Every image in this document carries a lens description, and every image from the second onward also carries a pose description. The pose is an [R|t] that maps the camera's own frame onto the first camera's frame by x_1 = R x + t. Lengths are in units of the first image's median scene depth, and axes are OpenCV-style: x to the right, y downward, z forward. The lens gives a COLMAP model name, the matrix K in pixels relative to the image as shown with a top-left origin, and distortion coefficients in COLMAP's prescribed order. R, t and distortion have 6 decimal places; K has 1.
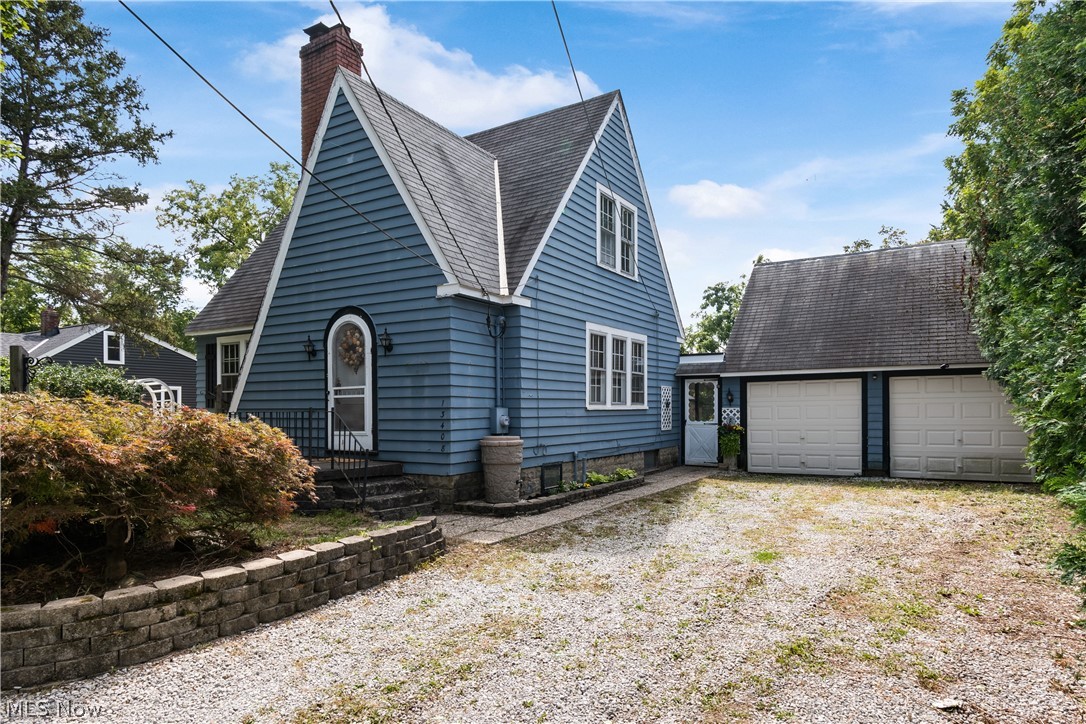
lens RADIAL K [[613.7, 0, 559.5], [0, 613.7, 400.0], [0, 0, 1]] dist [0.006491, 0.000754]
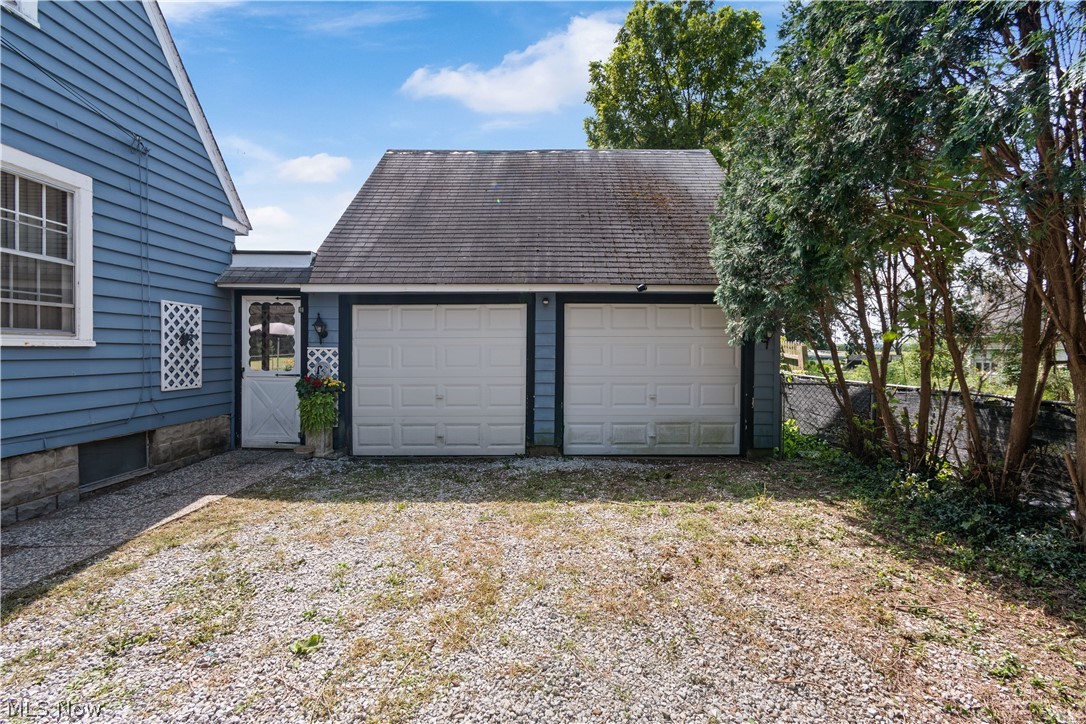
lens RADIAL K [[466.8, 0, 560.0], [0, 466.8, 369.3], [0, 0, 1]] dist [0.001901, -0.000021]
pose [[0.839889, -0.009859, 0.542669, 0.256589], [-0.018229, 0.998759, 0.046357, 0.009982], [-0.542452, -0.048827, 0.838667, 0.572014]]
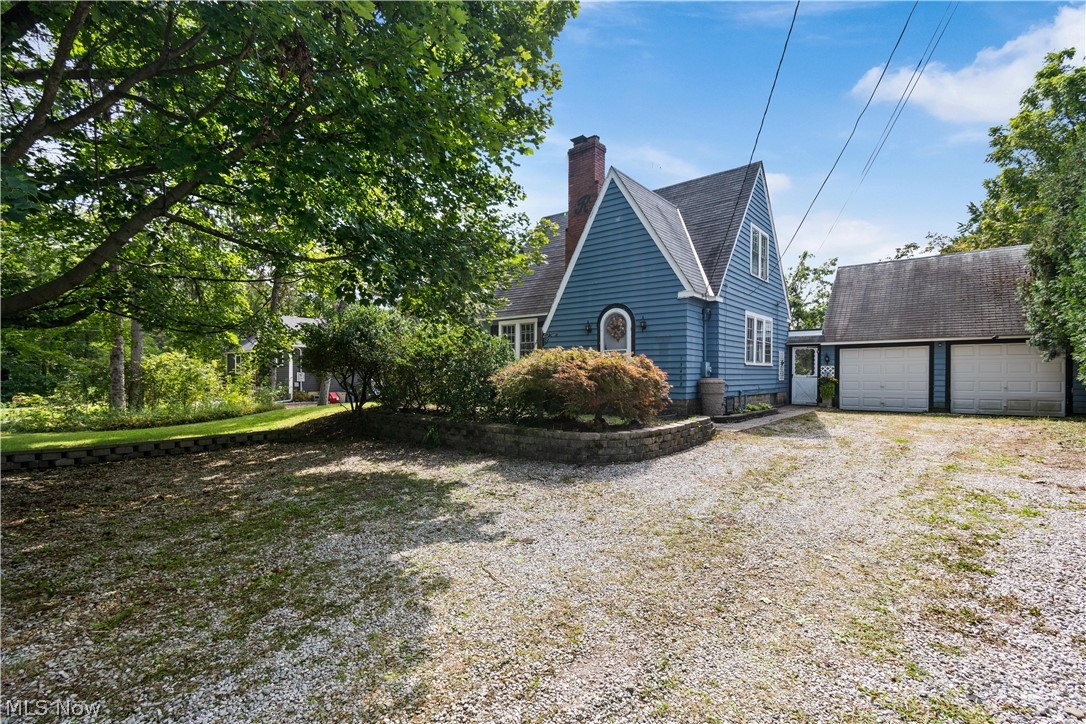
lens RADIAL K [[466.8, 0, 560.0], [0, 466.8, 369.3], [0, 0, 1]] dist [0.001901, -0.000021]
pose [[0.988239, 0.007784, -0.152720, -0.211510], [-0.006551, 0.999942, 0.008574, 0.017332], [0.152778, -0.007473, 0.988232, -0.241622]]
